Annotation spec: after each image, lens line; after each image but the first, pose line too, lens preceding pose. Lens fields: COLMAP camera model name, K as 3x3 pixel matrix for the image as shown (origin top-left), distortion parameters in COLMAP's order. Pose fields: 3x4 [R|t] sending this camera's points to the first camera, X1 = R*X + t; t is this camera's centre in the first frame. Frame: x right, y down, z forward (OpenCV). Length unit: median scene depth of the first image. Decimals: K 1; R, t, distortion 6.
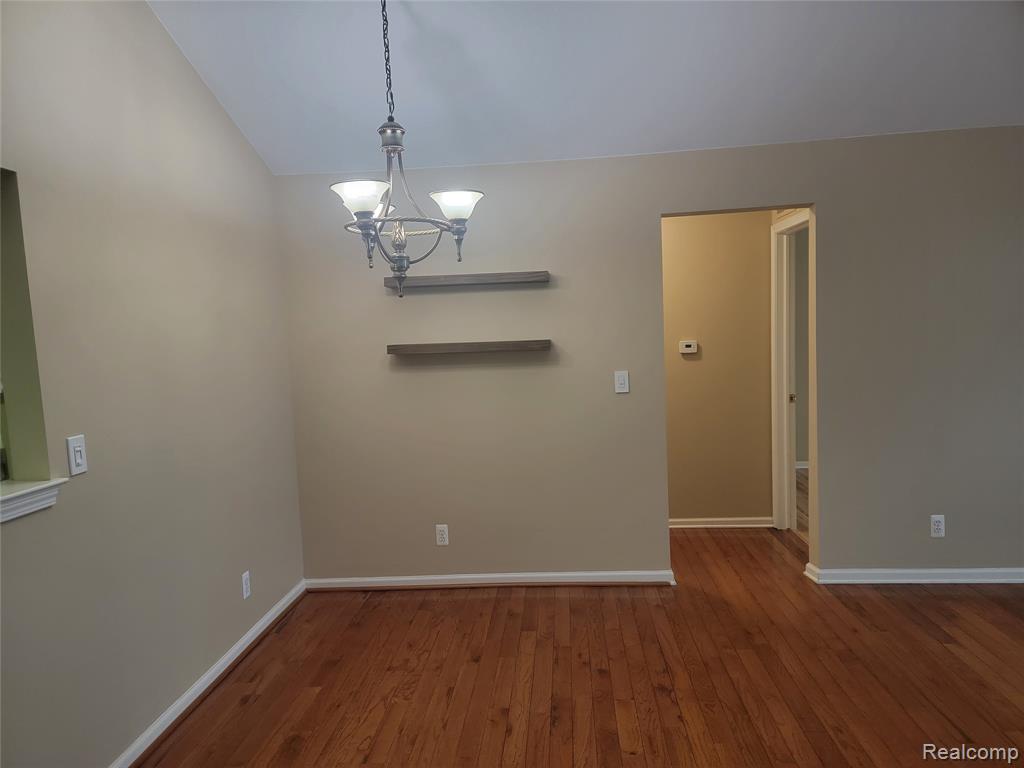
lens RADIAL K [[707.9, 0, 512.2], [0, 707.9, 393.0], [0, 0, 1]] dist [0.057829, -0.005202]
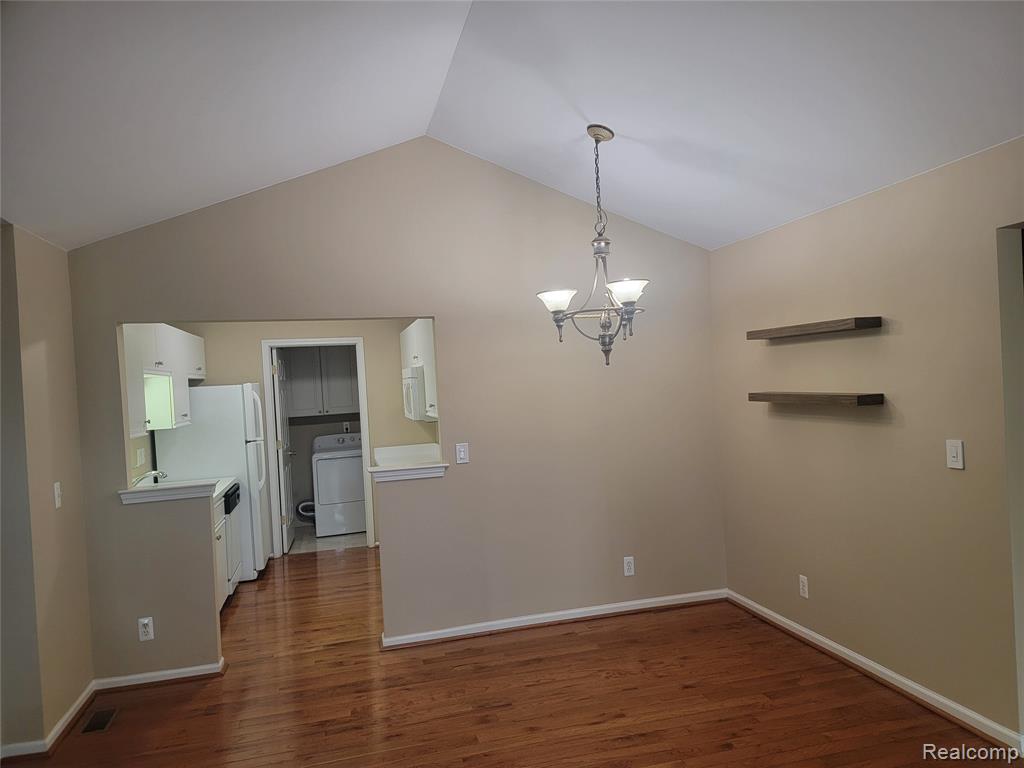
lens RADIAL K [[707.9, 0, 515.7], [0, 707.9, 380.6], [0, 0, 1]] dist [0.057829, -0.005202]
pose [[0.330406, 0.028094, -0.943421, 0.786551], [-0.045243, 0.998879, 0.013901, -0.090687], [0.942754, 0.038091, 0.331307, 0.317091]]
